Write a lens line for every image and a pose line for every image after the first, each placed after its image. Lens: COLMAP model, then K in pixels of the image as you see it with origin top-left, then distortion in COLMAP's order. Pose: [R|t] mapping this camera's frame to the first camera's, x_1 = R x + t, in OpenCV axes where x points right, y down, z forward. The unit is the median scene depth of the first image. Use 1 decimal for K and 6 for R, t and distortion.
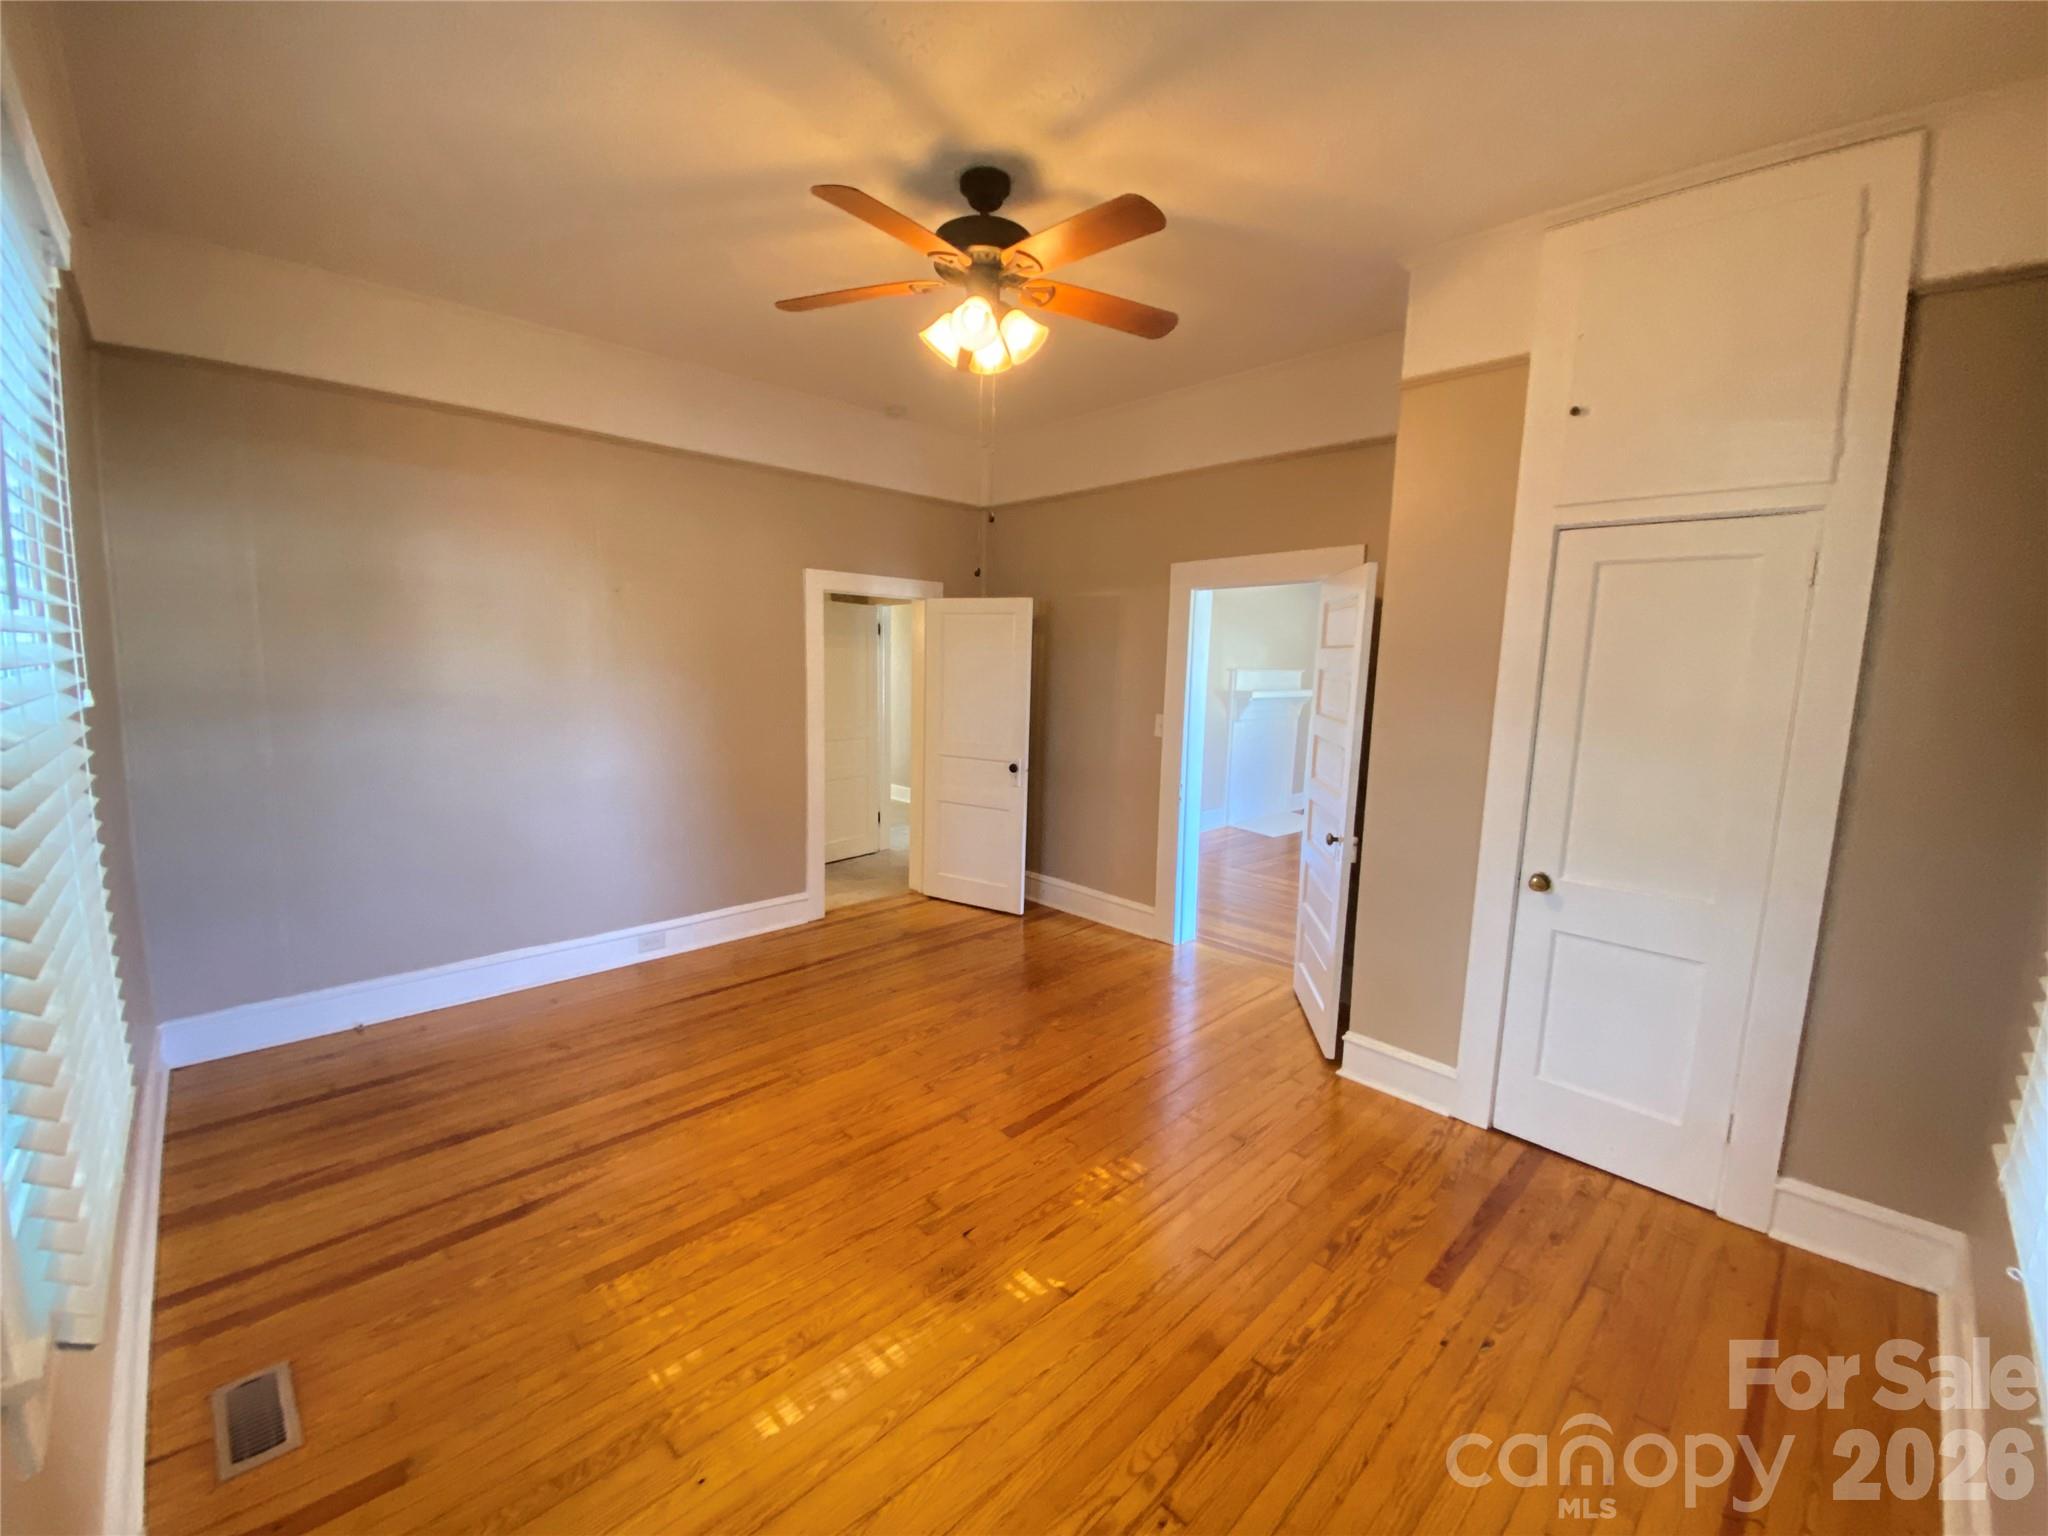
lens RADIAL K [[828.9, 0, 1012.8], [0, 828.9, 770.2], [0, 0, 1]] dist [0.022762, -0.020744]
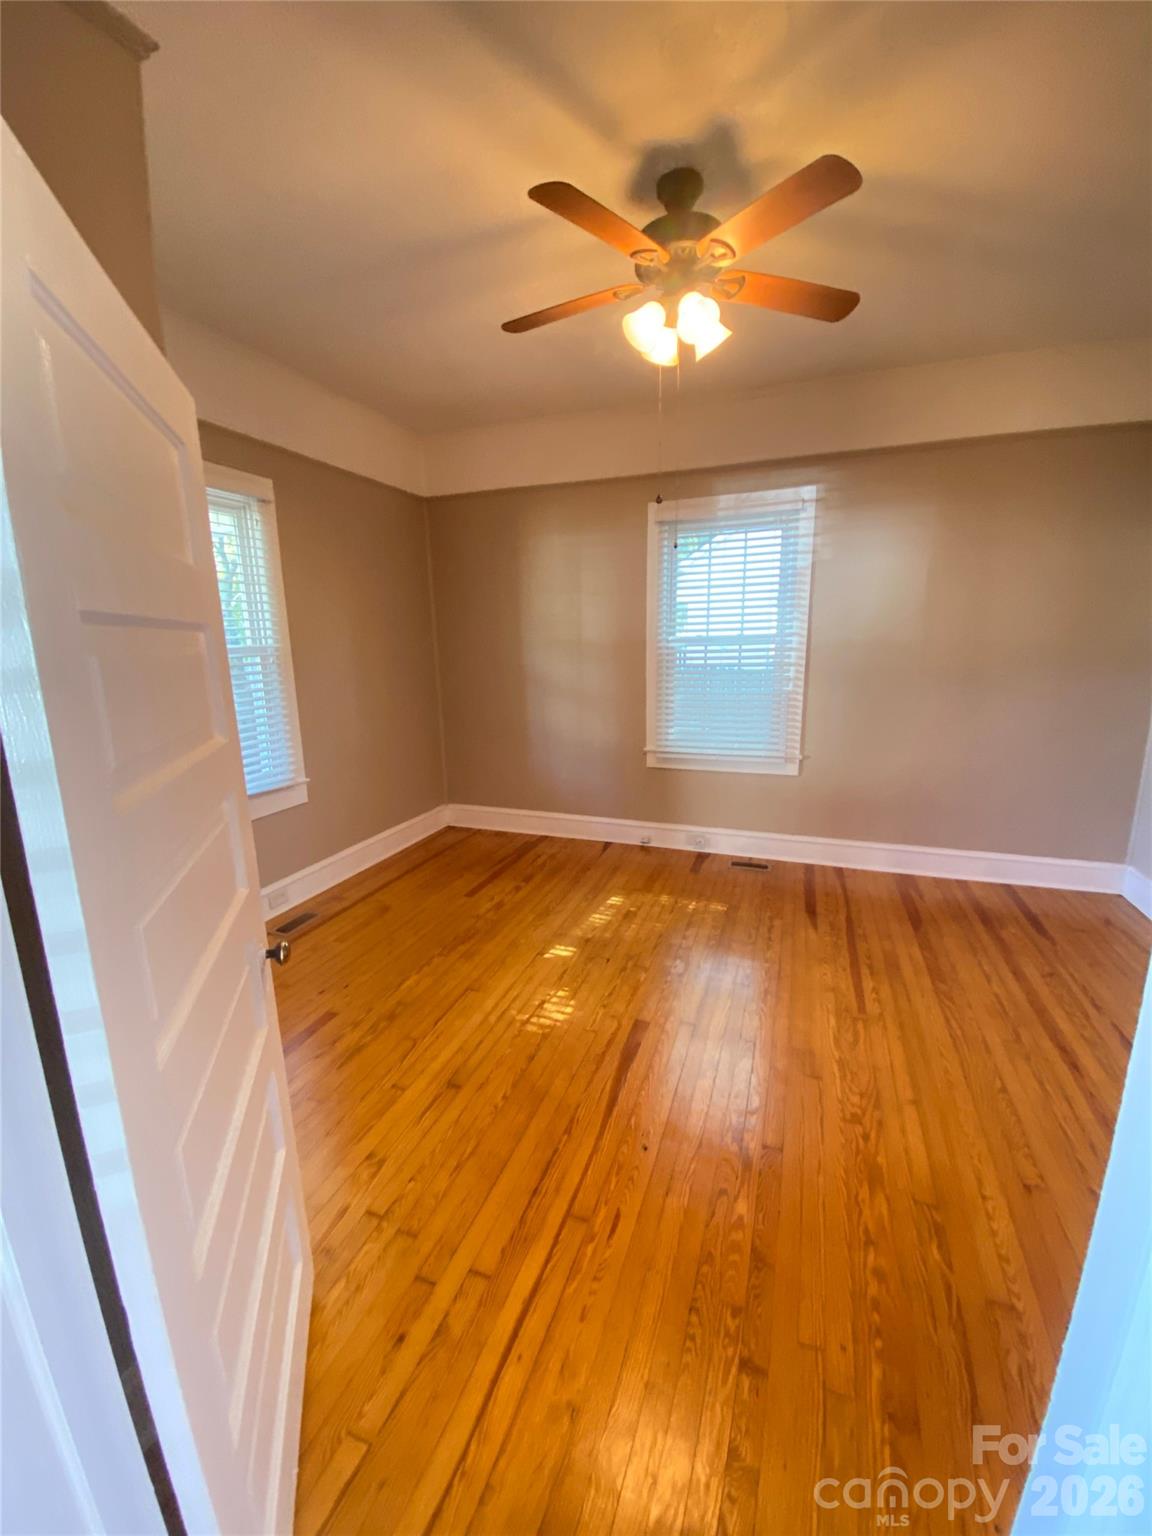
lens RADIAL K [[621.7, 0, 576.0], [0, 621.7, 768.0], [0, 0, 1]] dist [0.022762, -0.020744]
pose [[-0.900920, 0.072122, -0.427949, 0.513618], [-0.071754, 0.947768, 0.310784, -0.208335], [0.428011, 0.310699, -0.848689, 1.894184]]
